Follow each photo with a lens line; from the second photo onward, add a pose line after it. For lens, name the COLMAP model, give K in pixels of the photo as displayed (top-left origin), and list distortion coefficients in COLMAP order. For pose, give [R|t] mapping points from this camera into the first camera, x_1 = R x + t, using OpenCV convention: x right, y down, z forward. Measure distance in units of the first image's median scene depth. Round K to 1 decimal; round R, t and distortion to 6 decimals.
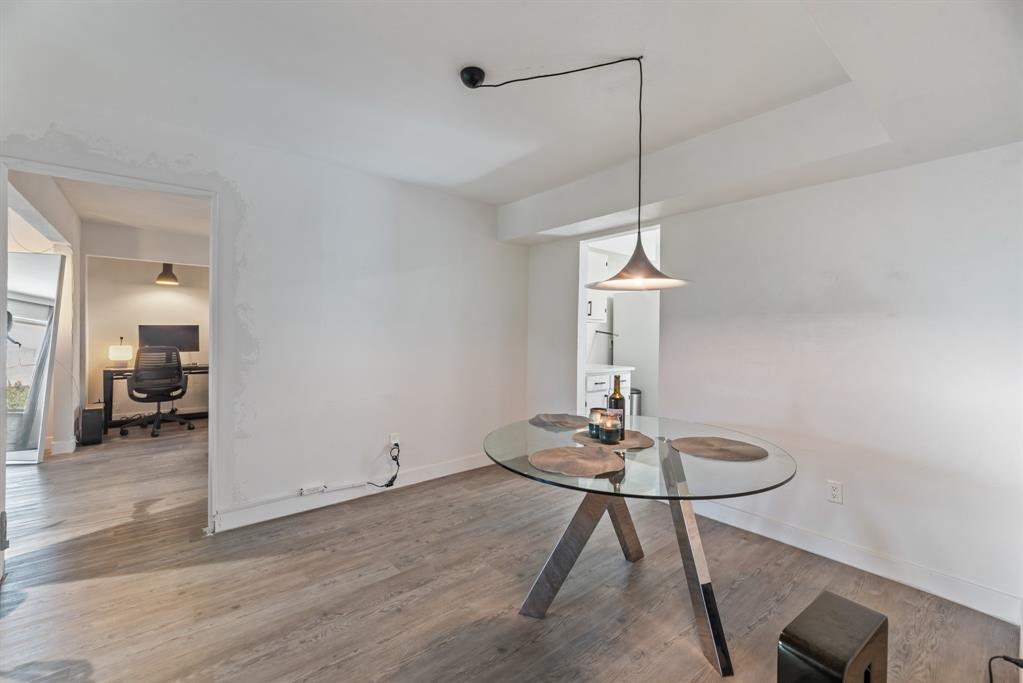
lens RADIAL K [[418.6, 0, 509.7], [0, 418.6, 335.6], [0, 0, 1]] dist [-0.002010, -0.000342]
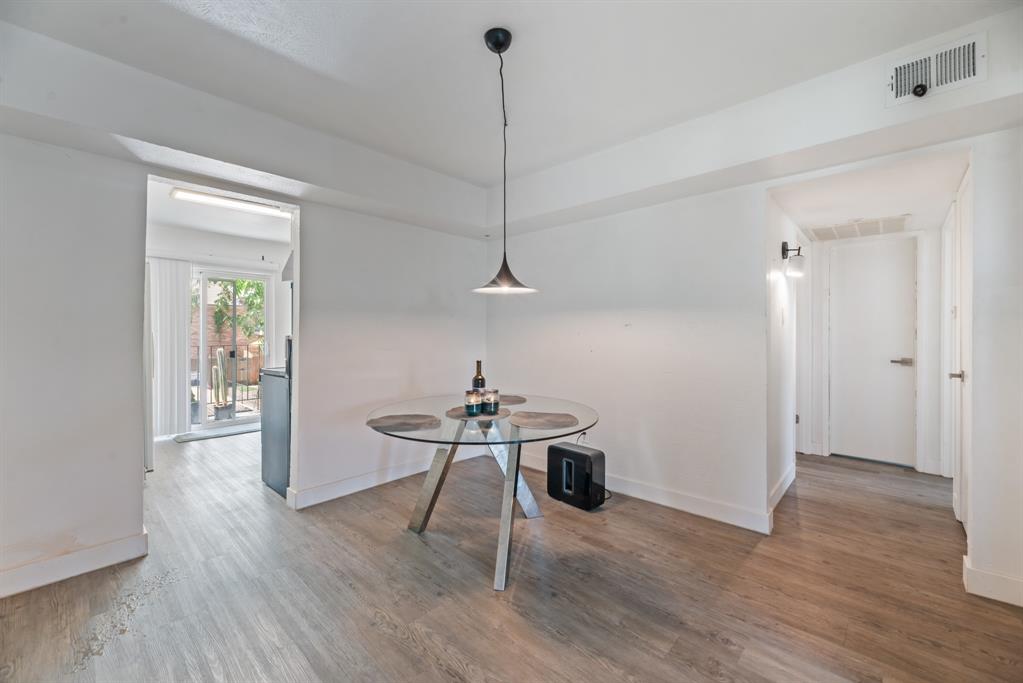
lens RADIAL K [[418.6, 0, 508.7], [0, 418.6, 336.7], [0, 0, 1]] dist [-0.002010, -0.000342]
pose [[-0.132892, -0.023373, 0.990855, -0.982374], [0.003743, 0.999703, 0.024084, -0.003956], [-0.991124, 0.006909, -0.132765, 1.086775]]
